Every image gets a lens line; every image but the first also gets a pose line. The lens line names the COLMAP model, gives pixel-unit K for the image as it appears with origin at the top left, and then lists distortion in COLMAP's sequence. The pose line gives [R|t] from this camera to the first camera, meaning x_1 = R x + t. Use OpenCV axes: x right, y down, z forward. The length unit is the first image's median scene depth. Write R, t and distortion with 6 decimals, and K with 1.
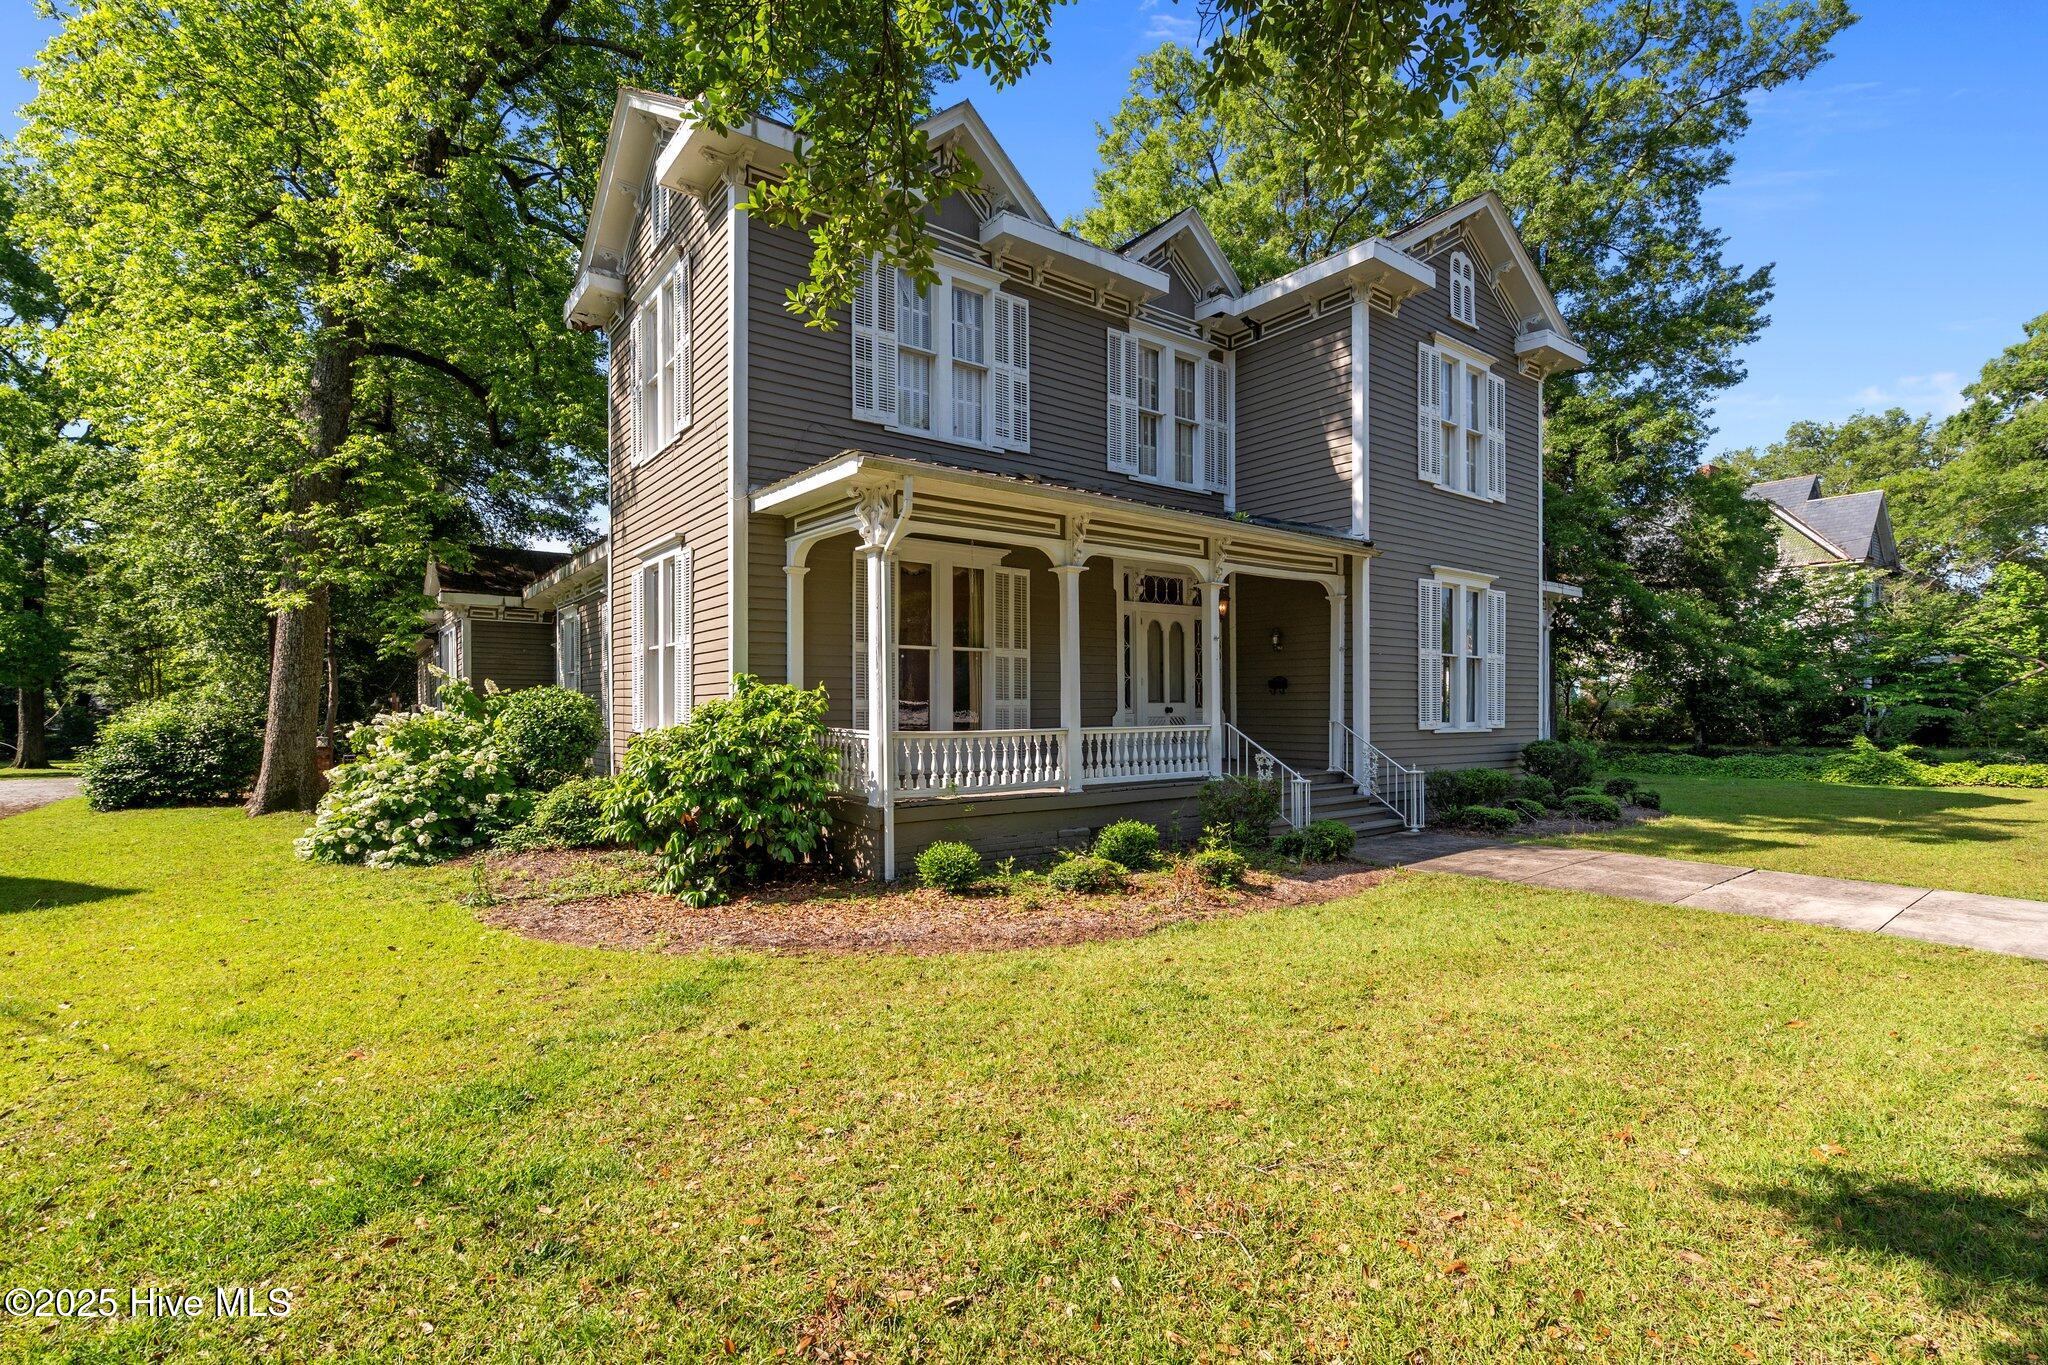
lens RADIAL K [[965.0, 0, 1004.1], [0, 965.0, 724.8], [0, 0, 1]] dist [-0.002586, 0.001090]
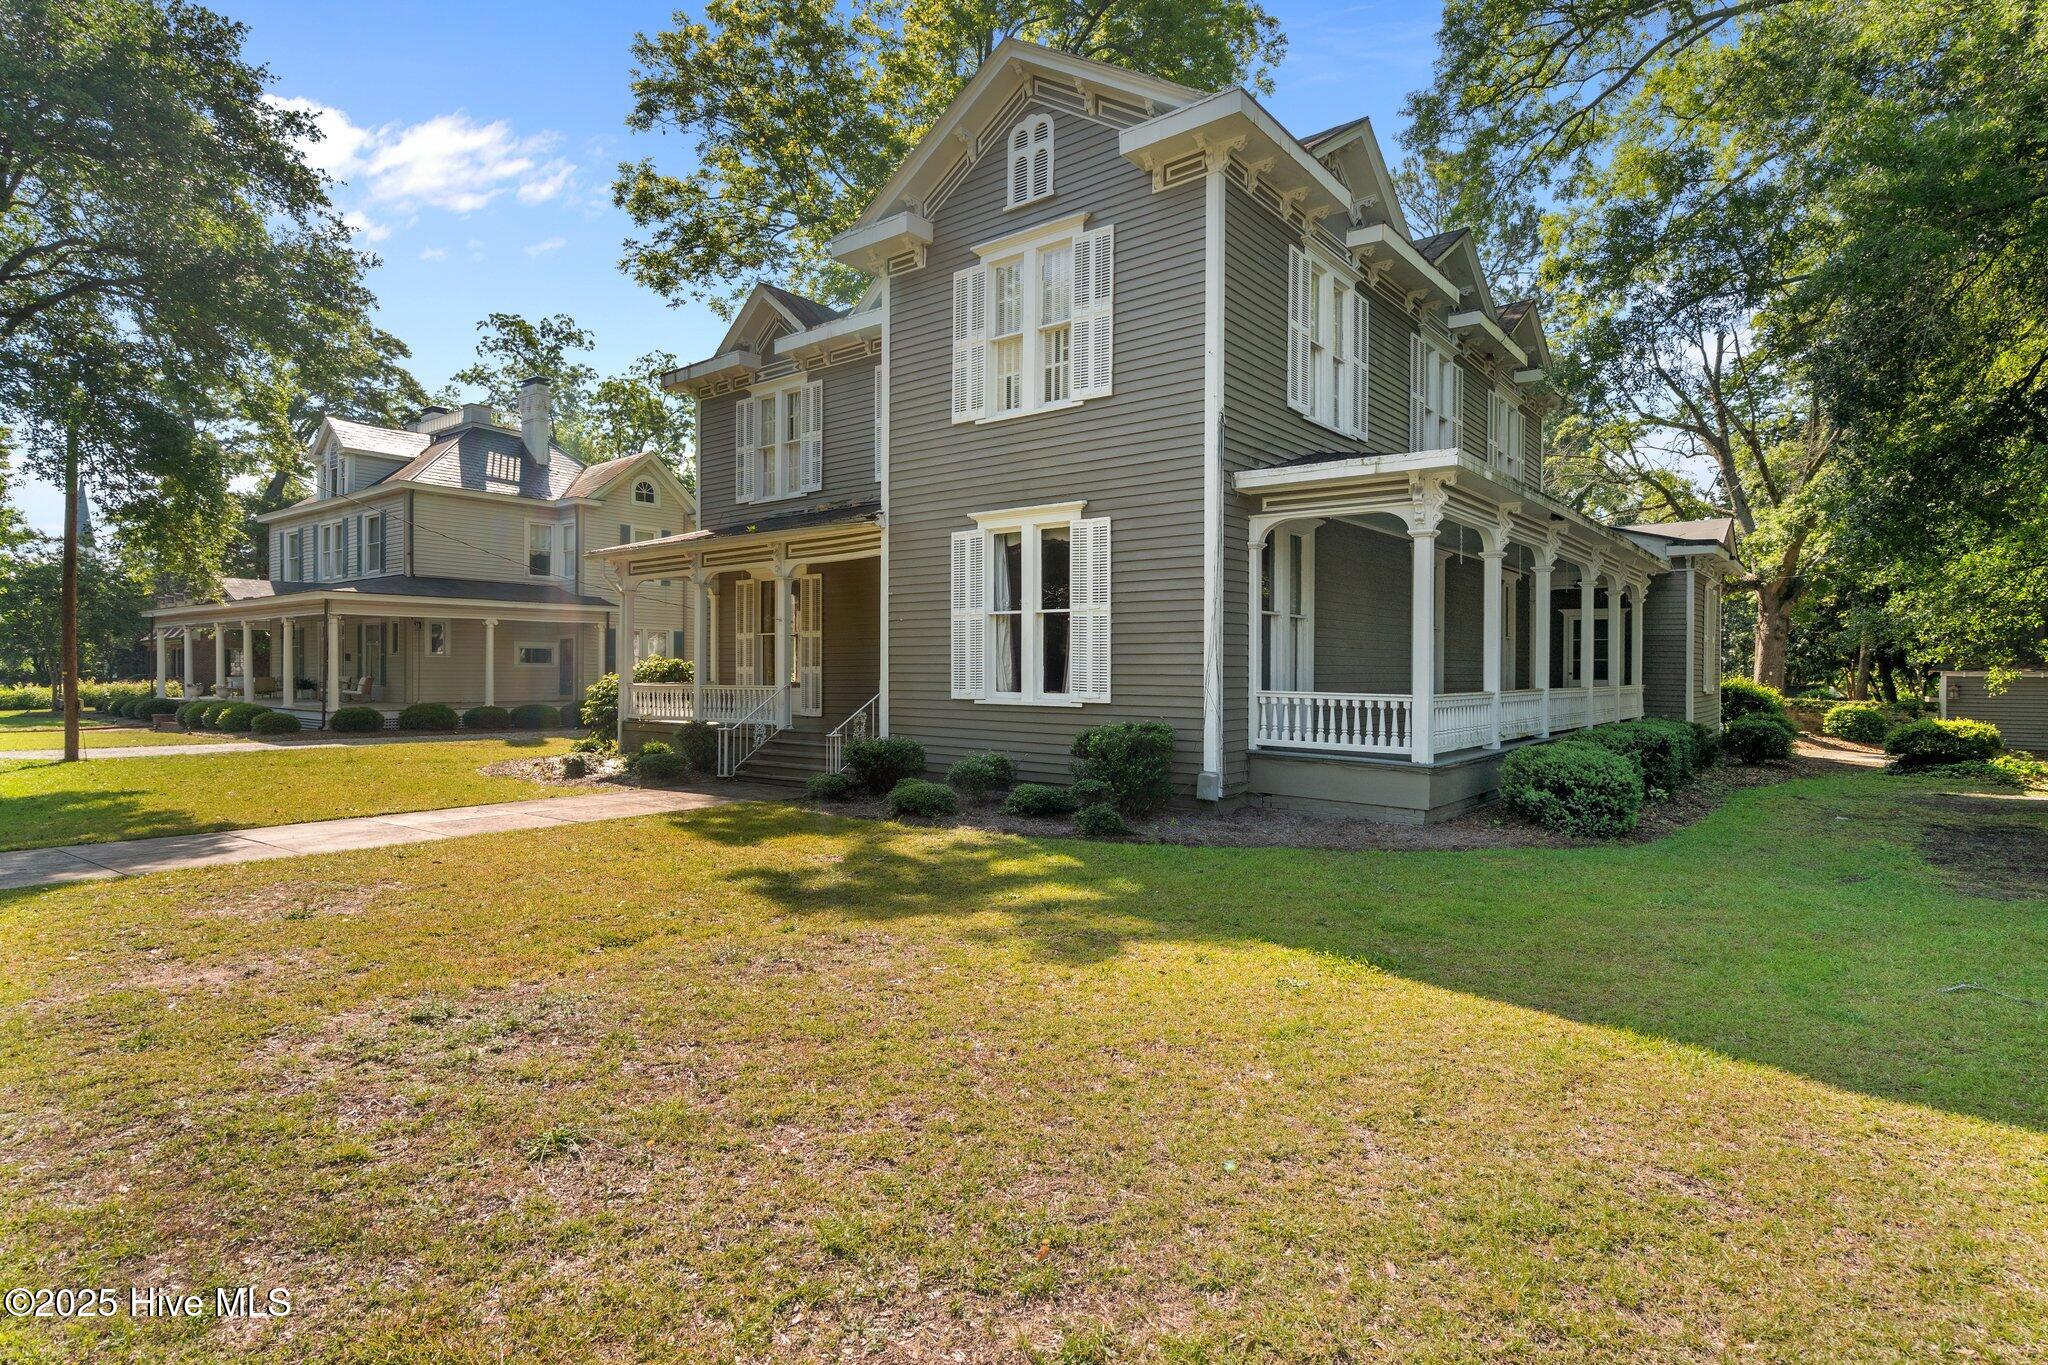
lens RADIAL K [[1048.1, 0, 1014.9], [0, 1048.1, 677.4], [0, 0, 1]] dist [0.005097, -0.000026]
pose [[0.244428, 0.011030, -0.969605, 1.545259], [-0.008435, 0.999922, 0.009249, -0.027297], [0.969631, 0.005918, 0.244502, 0.895809]]
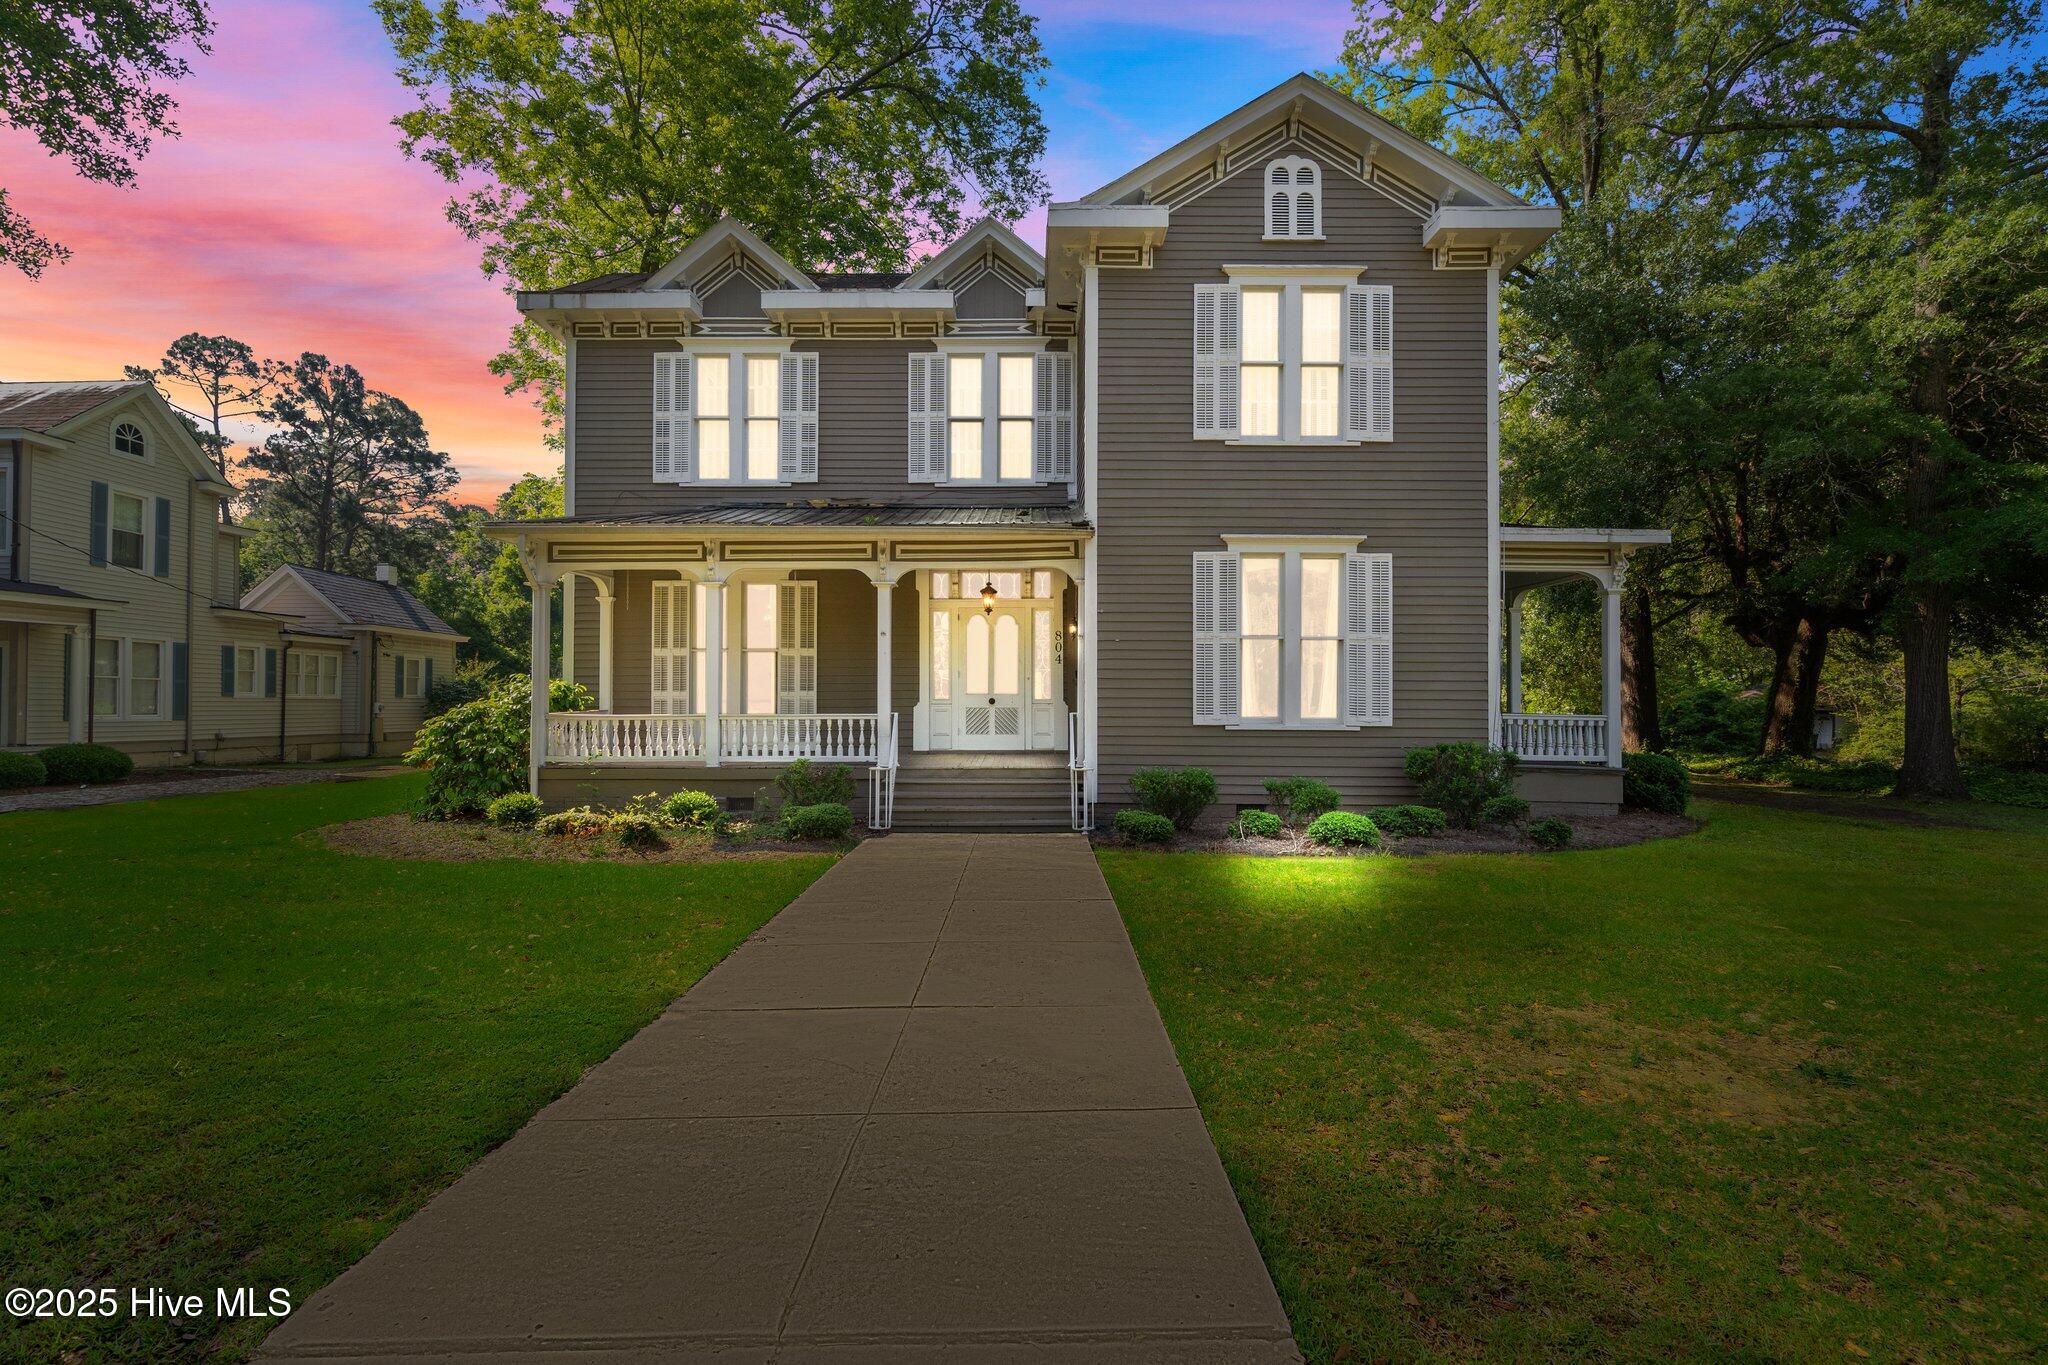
lens RADIAL K [[874.7, 0, 1022.7], [0, 874.7, 684.1], [0, 0, 1]] dist [-0.000670, 0.000070]
pose [[0.796445, -0.001754, -0.604708, 0.862846], [-0.009421, 0.999838, -0.015308, -0.020516], [0.604637, 0.017889, 0.796300, 0.304410]]
